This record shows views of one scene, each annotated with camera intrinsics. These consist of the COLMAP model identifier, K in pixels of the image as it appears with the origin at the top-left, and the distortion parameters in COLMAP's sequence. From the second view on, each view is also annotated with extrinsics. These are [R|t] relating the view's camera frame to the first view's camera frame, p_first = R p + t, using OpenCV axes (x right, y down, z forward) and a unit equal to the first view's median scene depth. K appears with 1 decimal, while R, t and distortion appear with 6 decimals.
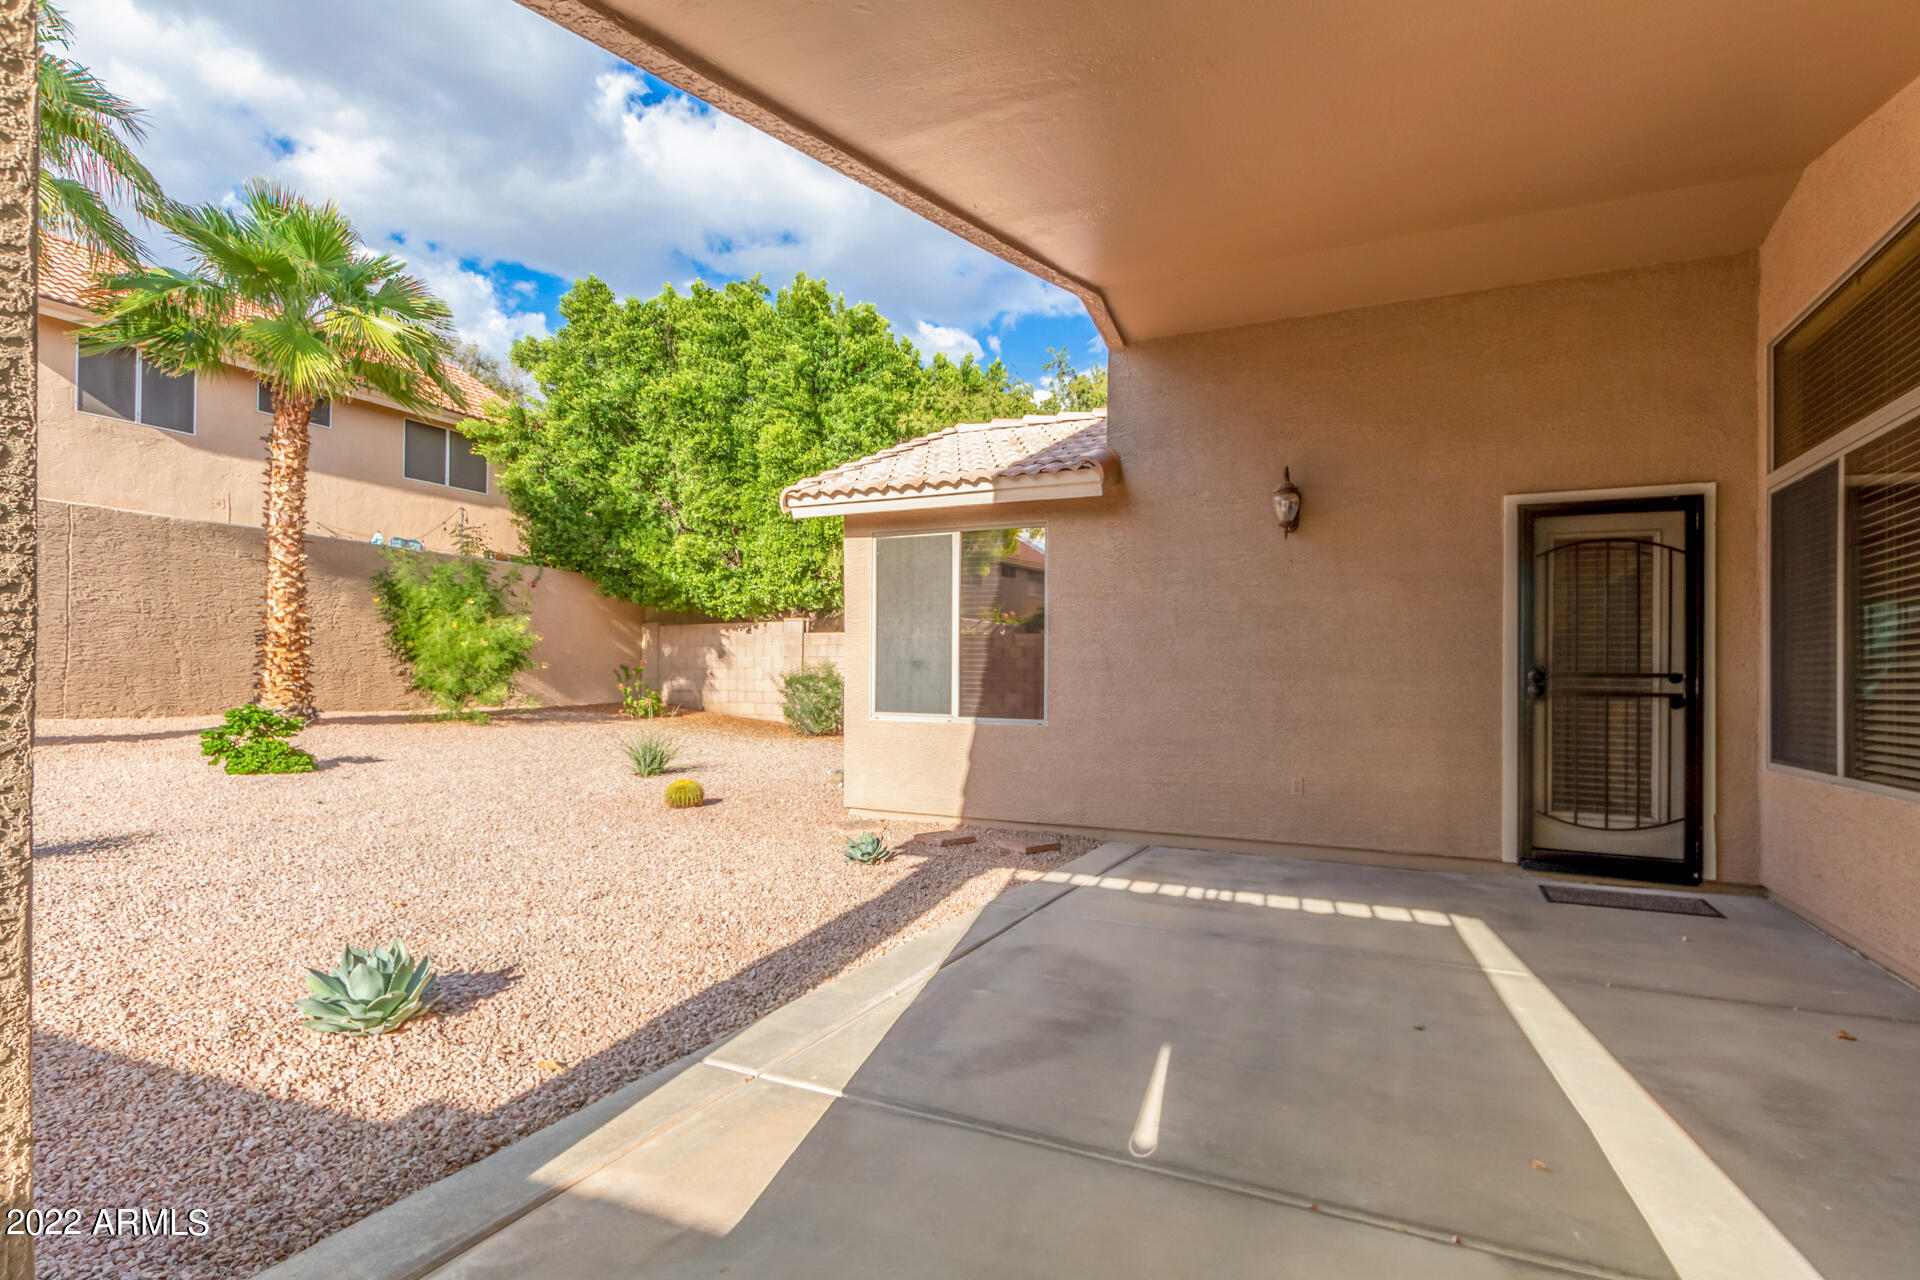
lens RADIAL K [[941.7, 0, 965.4], [0, 941.7, 684.2], [0, 0, 1]] dist [0.000187, -0.000094]
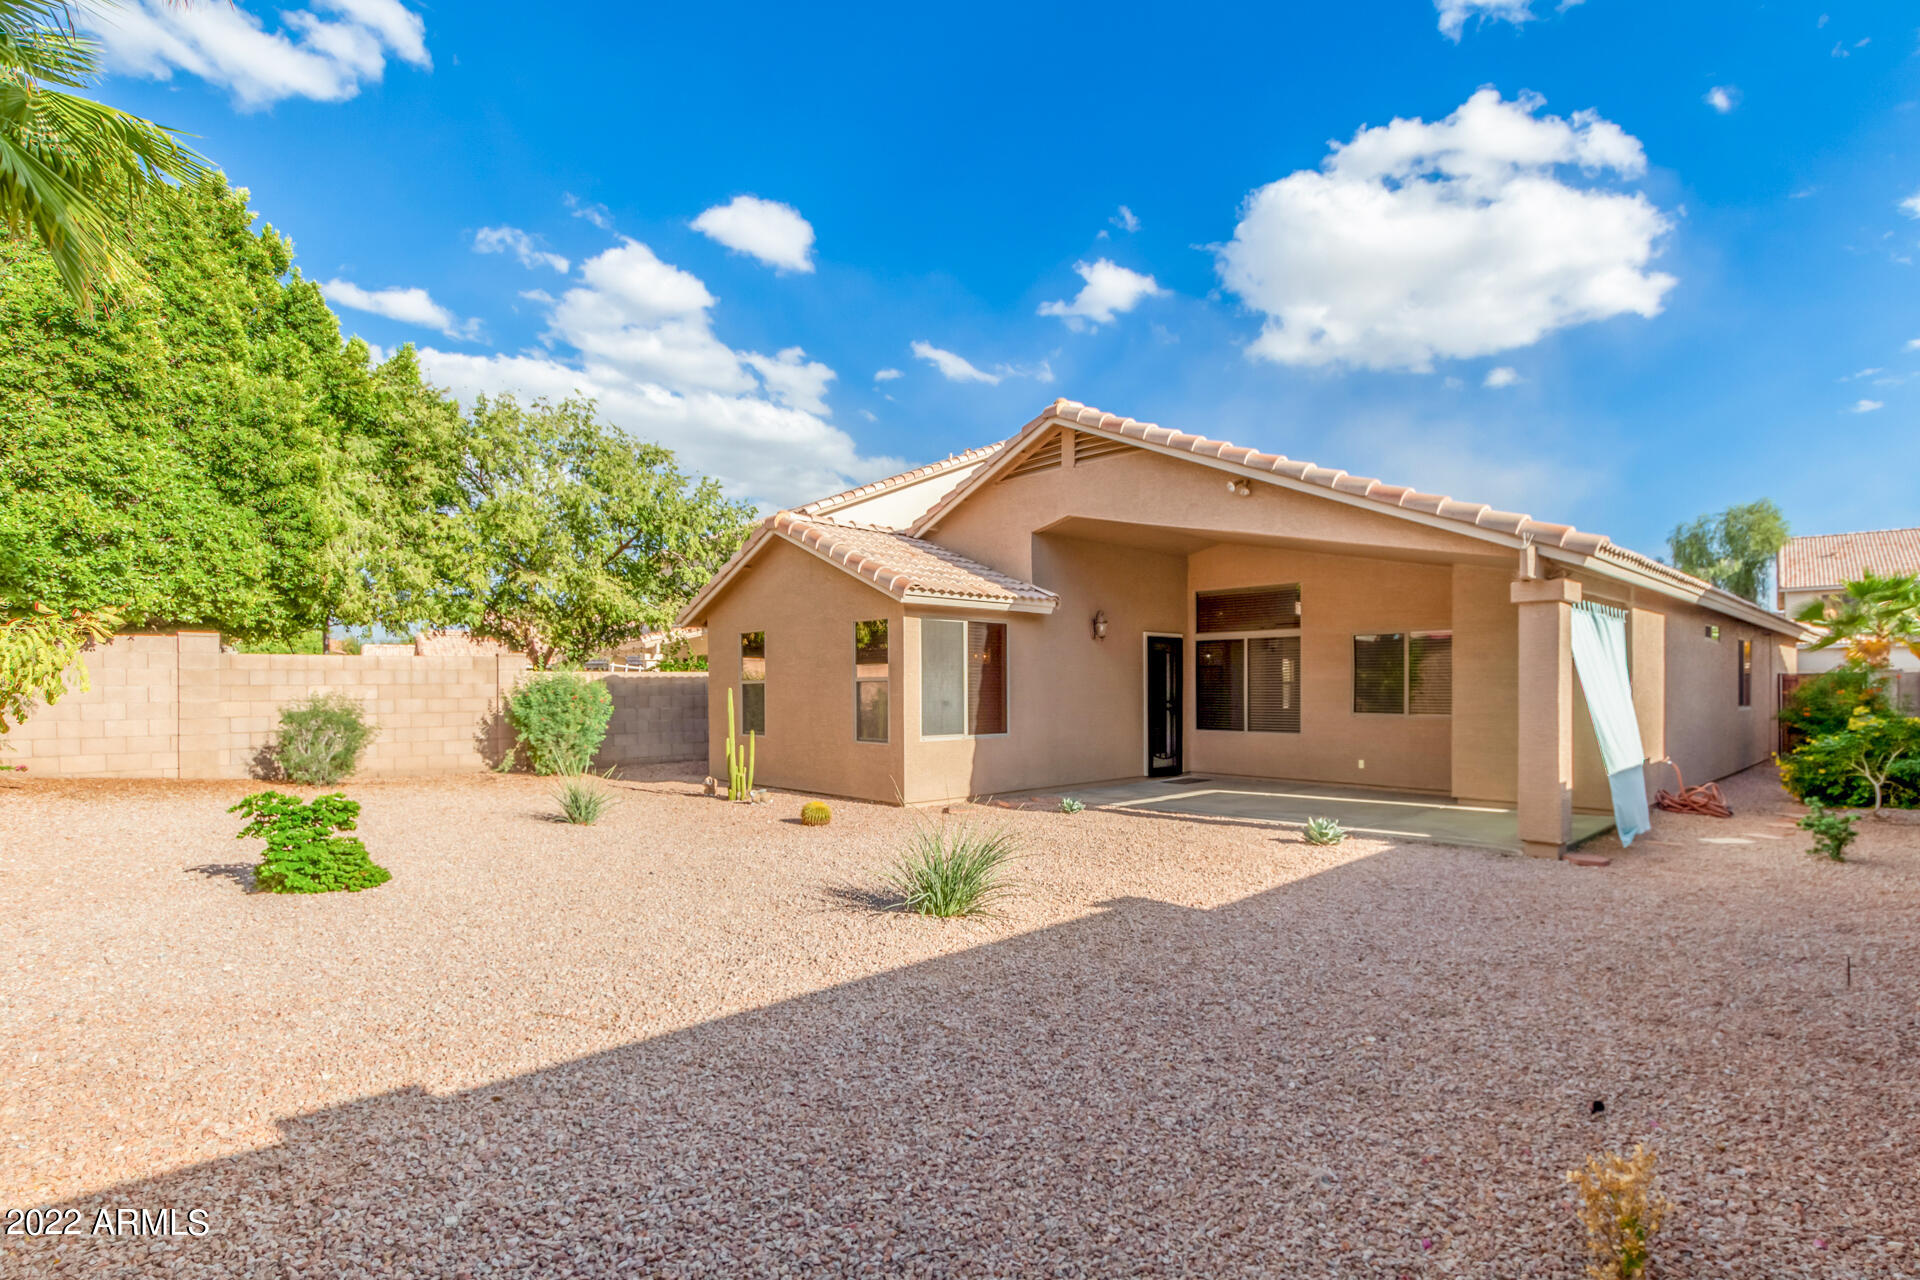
lens RADIAL K [[901.4, 0, 958.1], [0, 901.4, 688.9], [0, 0, 1]] dist [0.009597, 0.000049]
pose [[0.366290, -0.006401, 0.930479, -0.831783], [0.030047, 0.999536, -0.004952, -0.021703], [-0.930016, 0.029771, 0.366312, 0.255602]]
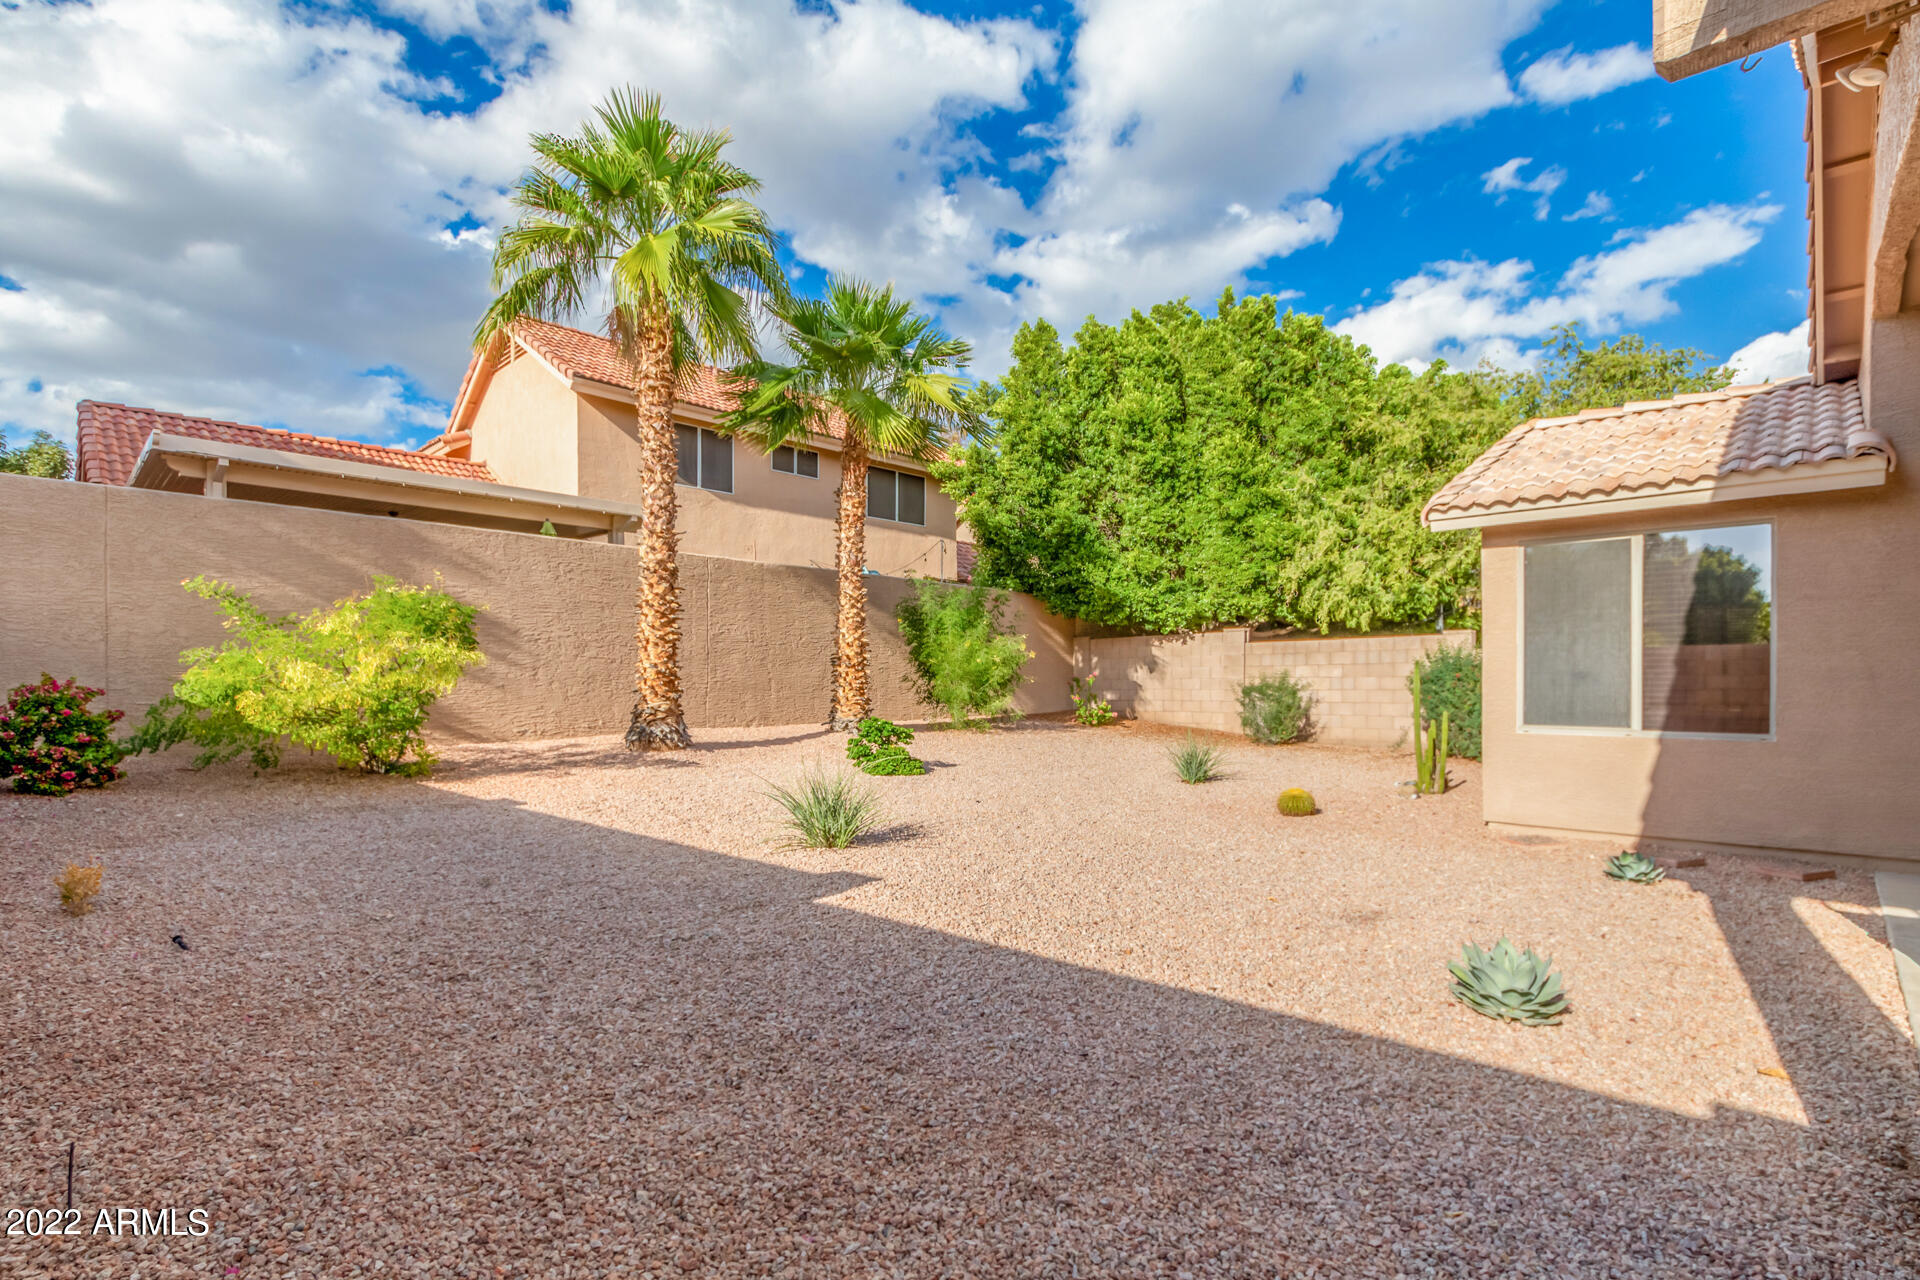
lens RADIAL K [[923.9, 0, 960.8], [0, 923.9, 696.6], [0, 0, 1]] dist [0.000842, -0.000001]
pose [[0.949981, -0.009176, -0.312174, -0.209666], [0.011392, 0.999921, 0.005277, -0.006764], [0.312101, -0.008569, 0.950010, -0.055092]]
